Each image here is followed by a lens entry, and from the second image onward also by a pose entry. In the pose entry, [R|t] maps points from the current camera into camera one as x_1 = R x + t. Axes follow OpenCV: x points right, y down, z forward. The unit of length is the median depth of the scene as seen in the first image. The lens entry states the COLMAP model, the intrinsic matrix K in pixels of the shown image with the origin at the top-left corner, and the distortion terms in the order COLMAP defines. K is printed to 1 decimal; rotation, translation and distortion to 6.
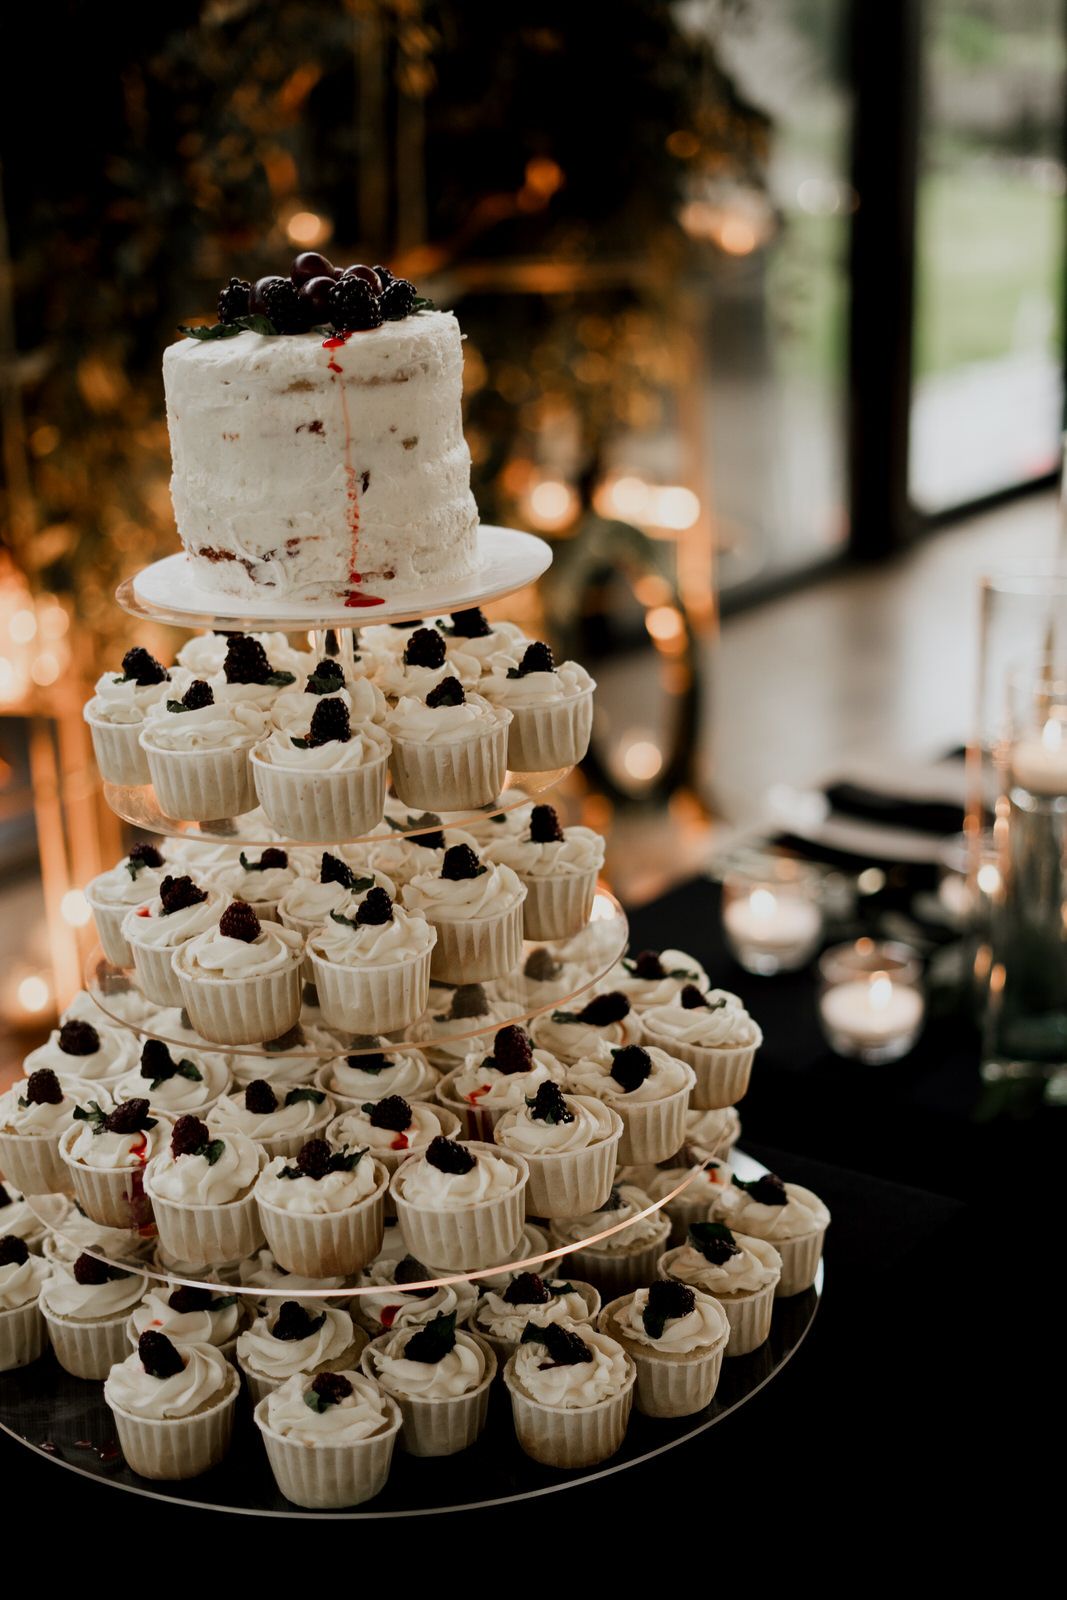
lens RADIAL K [[2370.4, 0, 533.5], [0, 2370.4, 800.0], [0, 0, 1]] dist [-0.078644, -0.045966]
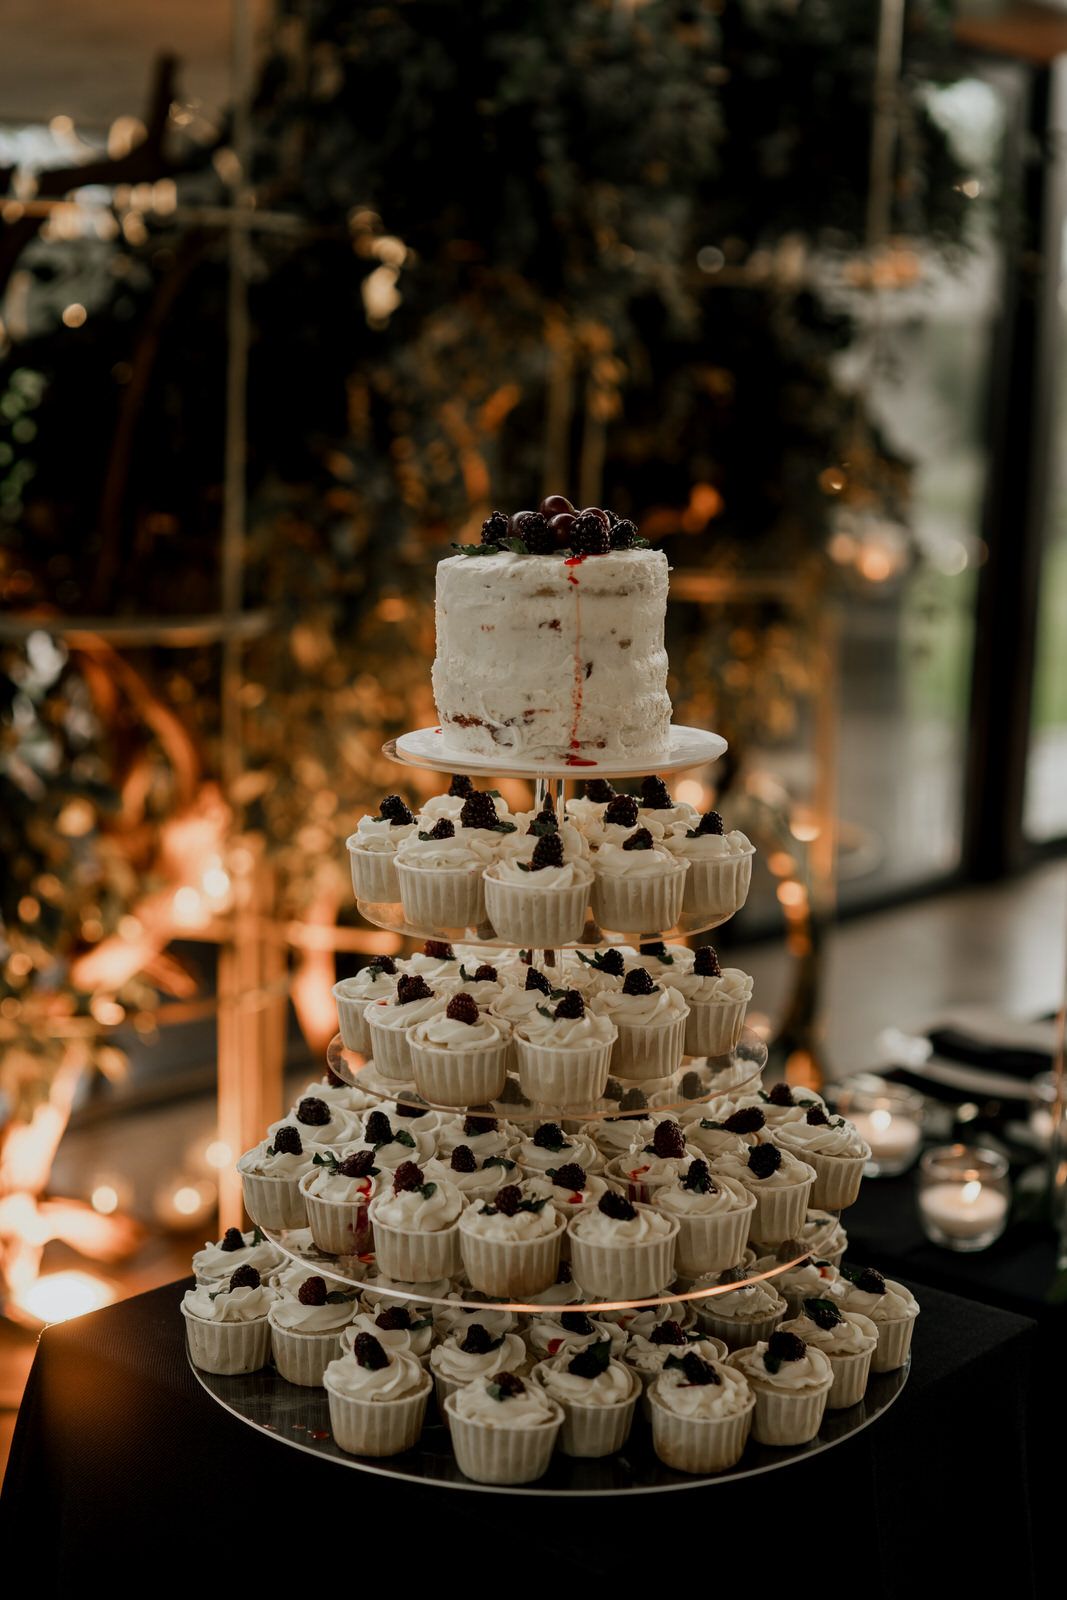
lens RADIAL K [[2370.4, 0, 533.5], [0, 2370.4, 800.0], [0, 0, 1]] dist [-0.078644, -0.045966]
pose [[0.996363, 0.068122, -0.051180, -0.029678], [-0.074805, 0.986944, -0.142641, 0.118227], [0.040795, 0.145951, 0.988450, -0.257529]]
